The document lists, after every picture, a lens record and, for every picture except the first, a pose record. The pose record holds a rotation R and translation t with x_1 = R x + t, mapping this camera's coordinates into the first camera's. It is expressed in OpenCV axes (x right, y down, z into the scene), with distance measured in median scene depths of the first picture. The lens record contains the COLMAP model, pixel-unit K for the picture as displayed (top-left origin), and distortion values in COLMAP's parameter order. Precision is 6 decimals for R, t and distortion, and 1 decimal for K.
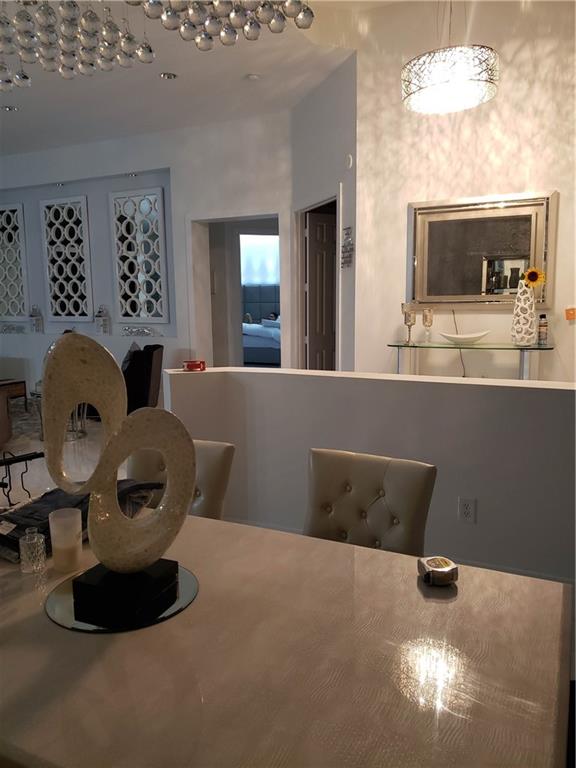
lens RADIAL K [[577.7, 0, 288.9], [0, 577.7, 383.7], [0, 0, 1]] dist [-0.011807, -0.007834]
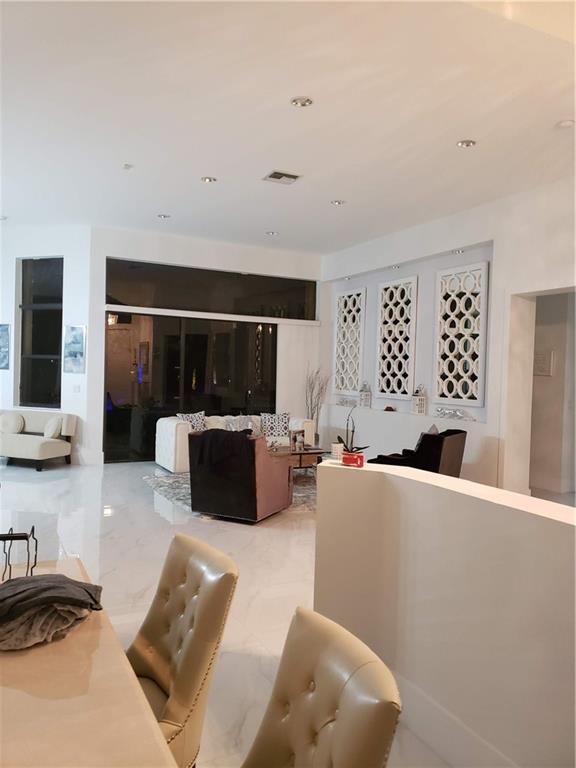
lens RADIAL K [[577.7, 0, 287.8], [0, 577.7, 384.7], [0, 0, 1]] dist [-0.011807, -0.007834]
pose [[0.783002, 0.042924, -0.620536, 0.103341], [-0.125125, 0.988093, -0.089536, -0.019290], [0.609304, 0.147751, 0.779050, 0.100886]]
